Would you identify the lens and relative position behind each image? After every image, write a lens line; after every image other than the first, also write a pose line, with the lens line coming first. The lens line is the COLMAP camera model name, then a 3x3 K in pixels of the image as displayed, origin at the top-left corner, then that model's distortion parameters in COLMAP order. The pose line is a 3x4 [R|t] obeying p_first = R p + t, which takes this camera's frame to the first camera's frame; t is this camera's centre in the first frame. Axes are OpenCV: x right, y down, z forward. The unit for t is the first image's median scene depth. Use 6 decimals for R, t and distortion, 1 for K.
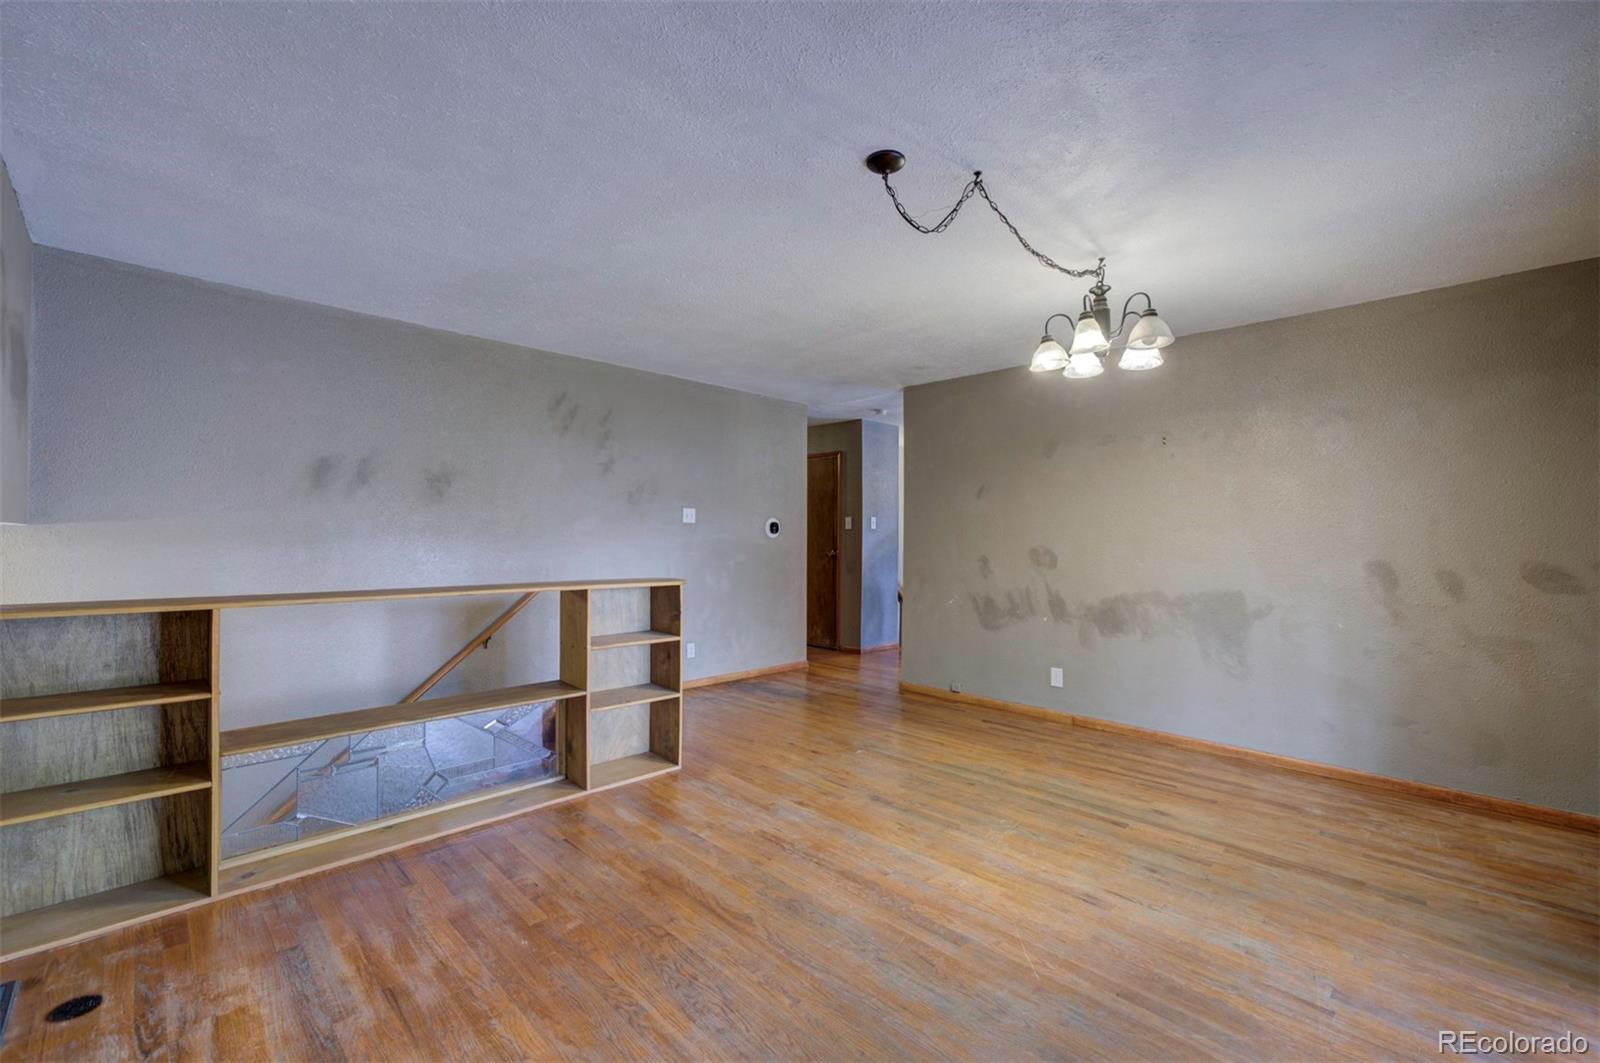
lens RADIAL K [[683.6, 0, 803.5], [0, 683.6, 531.3], [0, 0, 1]] dist [-0.002352, -0.000257]
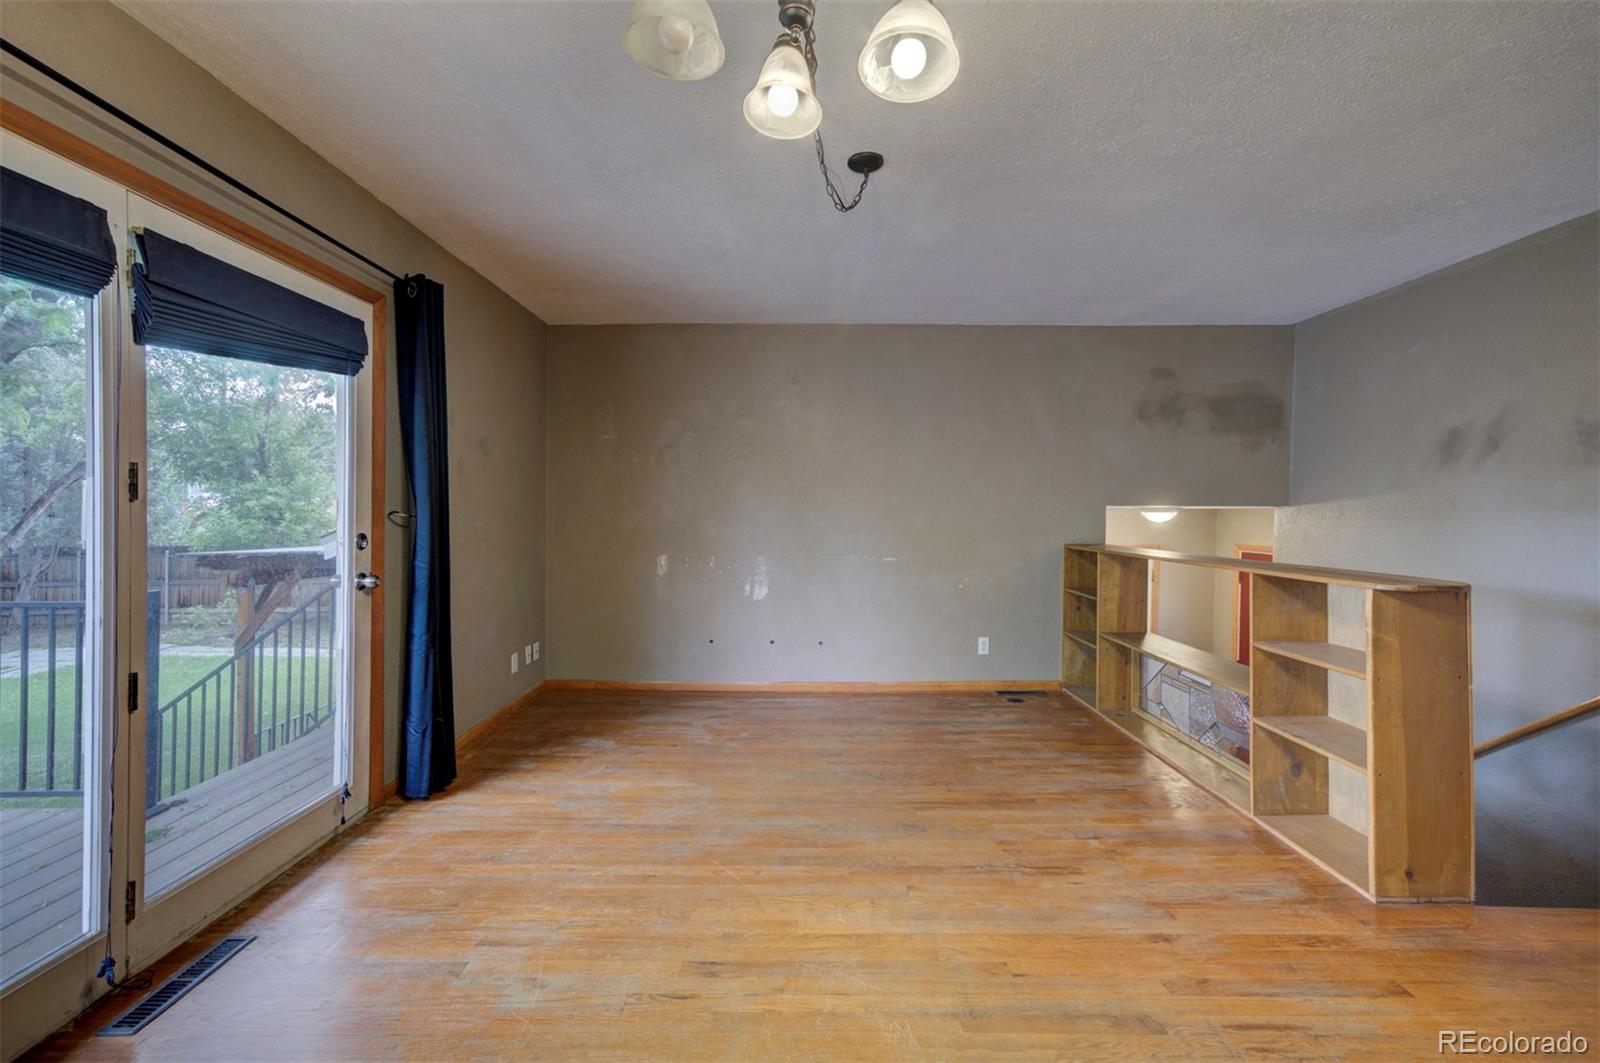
lens RADIAL K [[635.6, 0, 796.9], [0, 635.6, 529.0], [0, 0, 1]] dist [-0.007886, 0.009179]
pose [[-0.720919, 0.009471, -0.692955, 0.579942], [0.000141, 0.999909, 0.013519, 0.017279], [0.693019, 0.009648, -0.720854, 1.088356]]
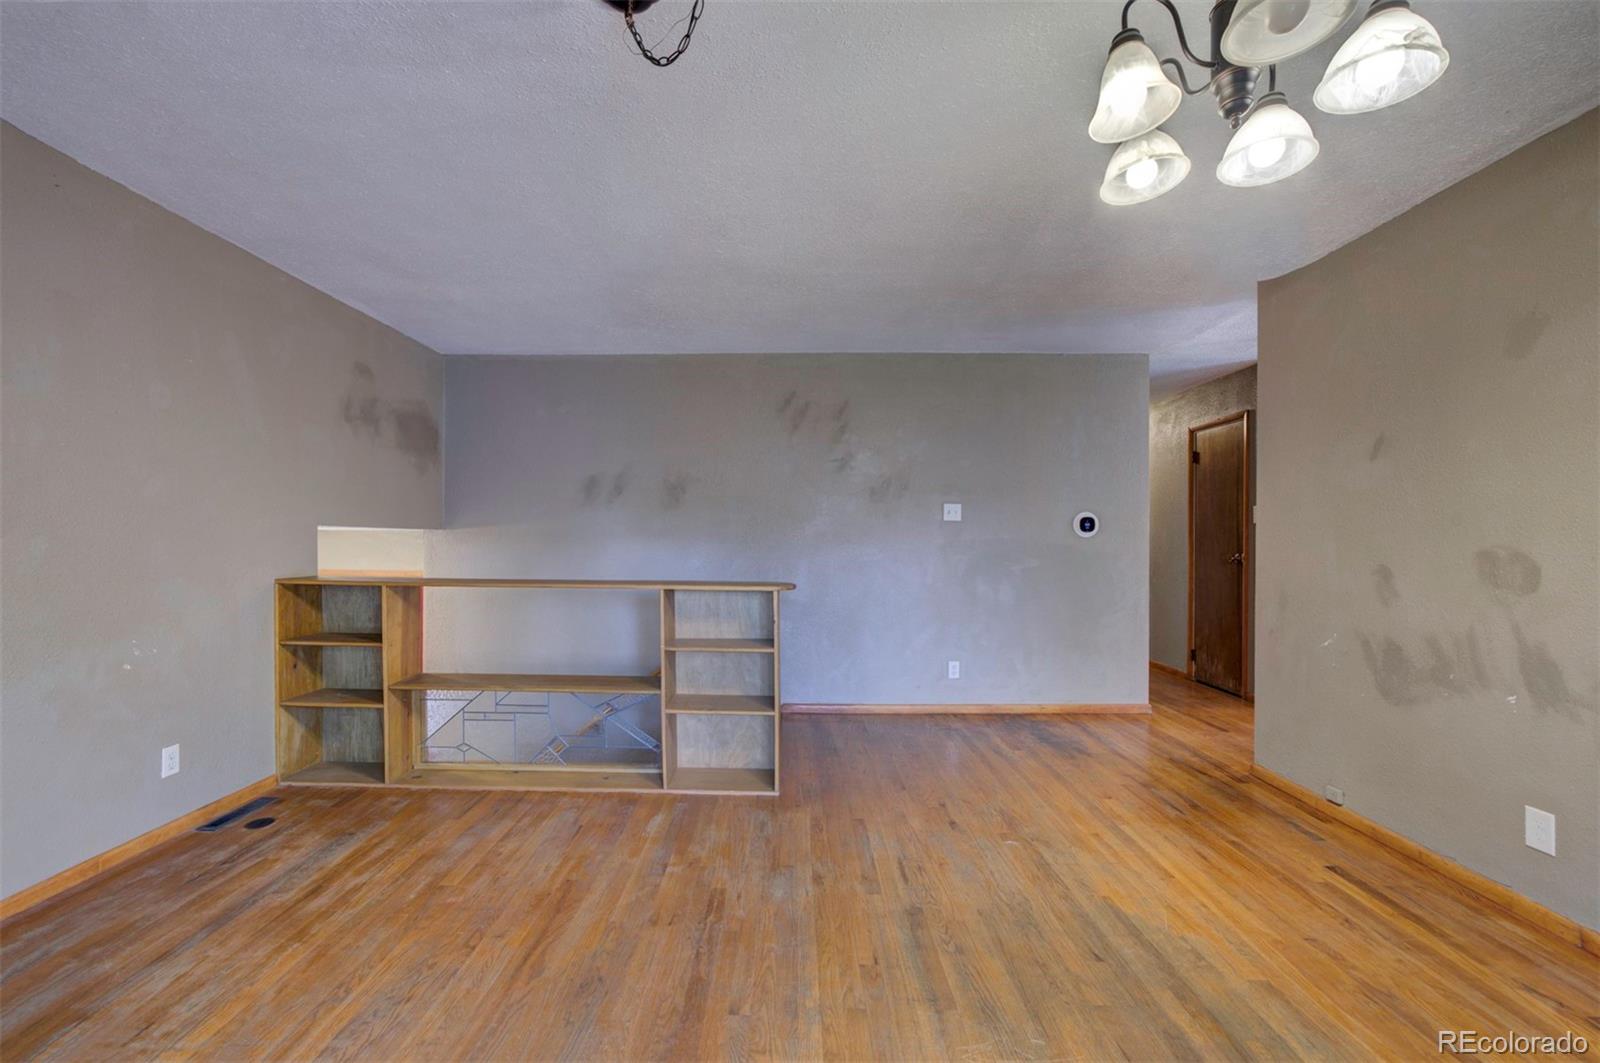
lens RADIAL K [[669.9, 0, 770.3], [0, 669.9, 550.3], [0, 0, 1]] dist [-0.041961, 0.021446]
pose [[0.677407, 0.002645, -0.735603, 0.463493], [0.009118, 0.999887, 0.011992, 0.020632], [0.735552, -0.014830, 0.677306, 0.429834]]
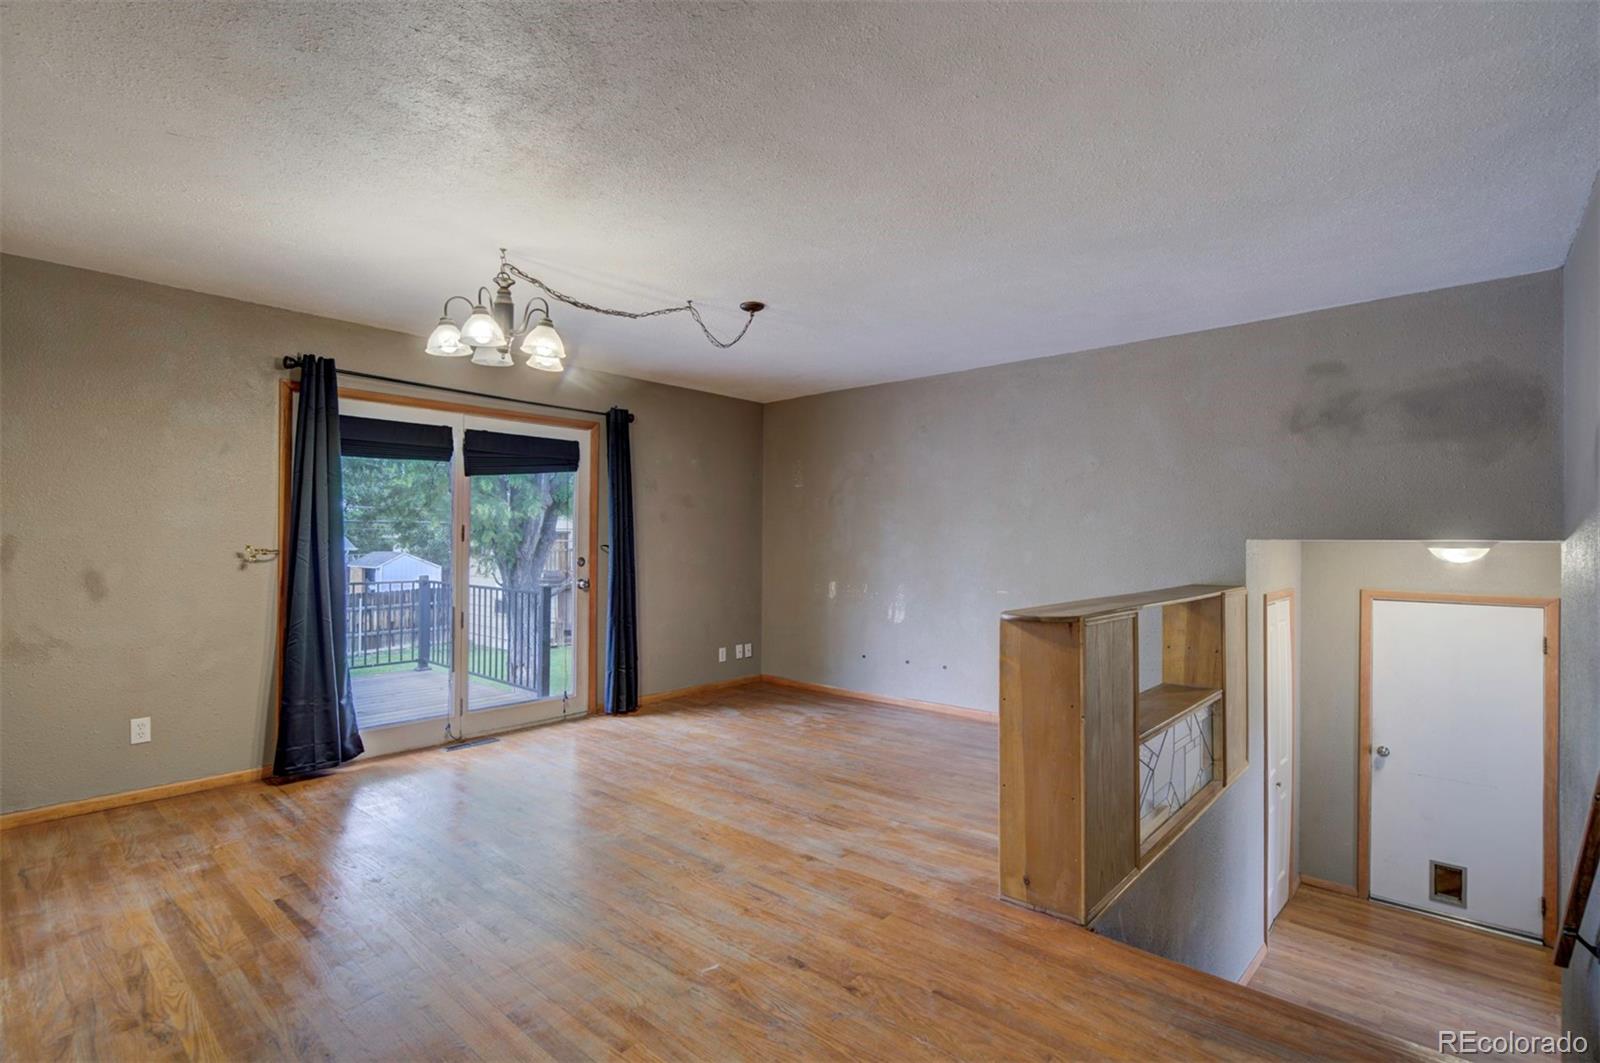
lens RADIAL K [[732.5, 0, 795.9], [0, 732.5, 538.4], [0, 0, 1]] dist [-0.035497, 0.029316]
pose [[-0.998809, -0.011245, -0.047484, 0.056238], [-0.010420, 0.999791, -0.017572, 0.014620], [0.047672, -0.017056, -0.998717, 1.759063]]
